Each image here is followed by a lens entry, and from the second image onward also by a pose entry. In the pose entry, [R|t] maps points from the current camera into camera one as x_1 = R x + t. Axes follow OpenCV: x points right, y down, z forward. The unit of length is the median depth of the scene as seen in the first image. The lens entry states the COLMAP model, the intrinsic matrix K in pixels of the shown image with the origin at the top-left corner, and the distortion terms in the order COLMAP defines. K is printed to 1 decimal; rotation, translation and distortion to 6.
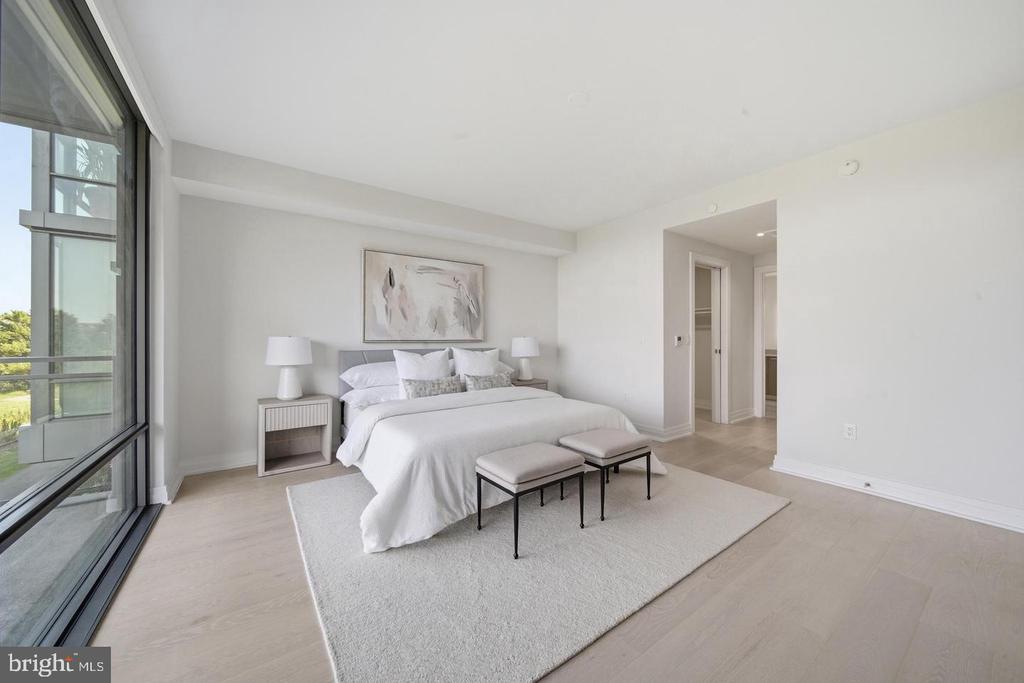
lens RADIAL K [[364.4, 0, 503.0], [0, 364.4, 339.4], [0, 0, 1]] dist [-0.000769, -0.000269]
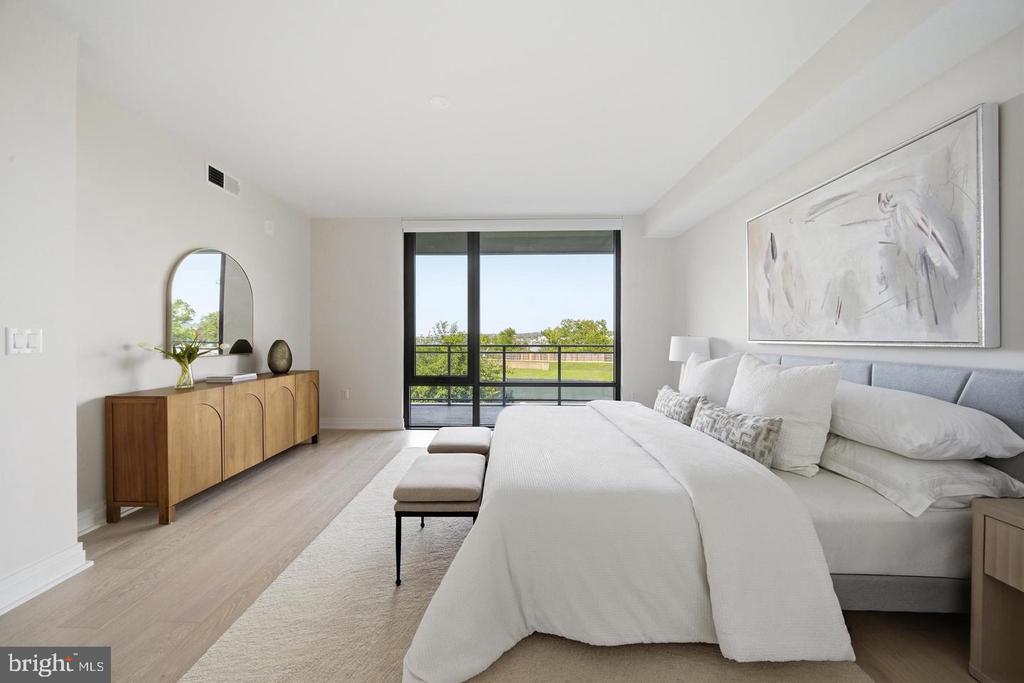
lens RADIAL K [[364.4, 0, 503.0], [0, 364.4, 339.4], [0, 0, 1]] dist [-0.000769, -0.000269]
pose [[-0.590484, 0.005061, -0.807033, 0.474001], [-0.001902, 0.999969, 0.007662, -0.002653], [0.807047, 0.006059, -0.590456, 0.894001]]
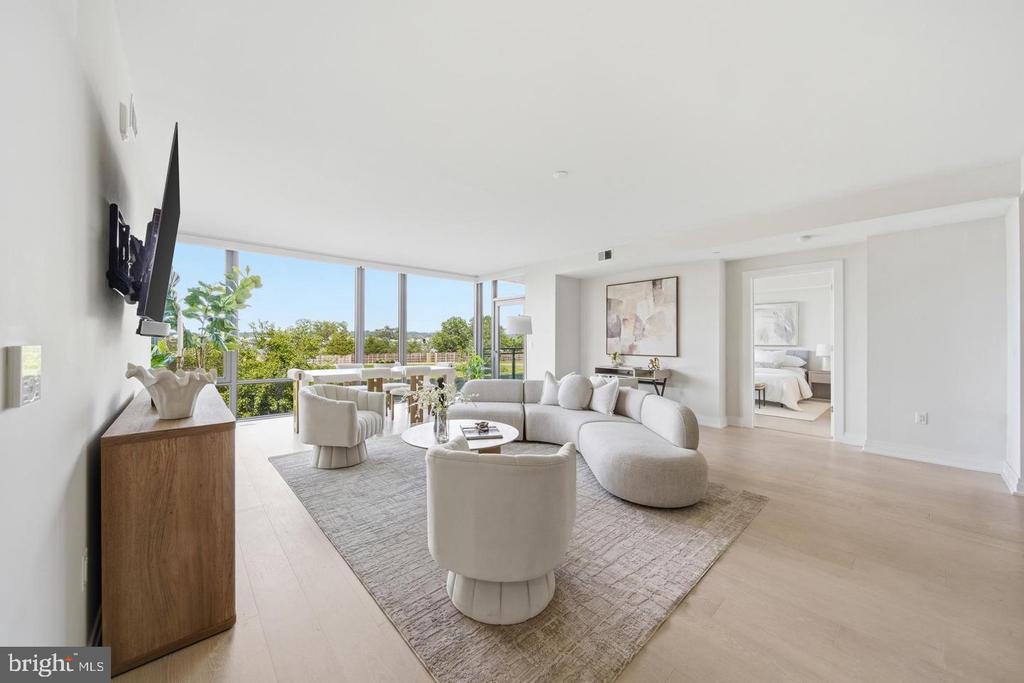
lens RADIAL K [[364.4, 0, 503.0], [0, 364.4, 339.4], [0, 0, 1]] dist [-0.000769, -0.000269]
pose [[0.123172, -0.000312, -0.992385, 1.569001], [-0.005345, 0.999985, -0.000977, -0.017966], [0.992371, 0.005425, 0.123168, -0.630807]]
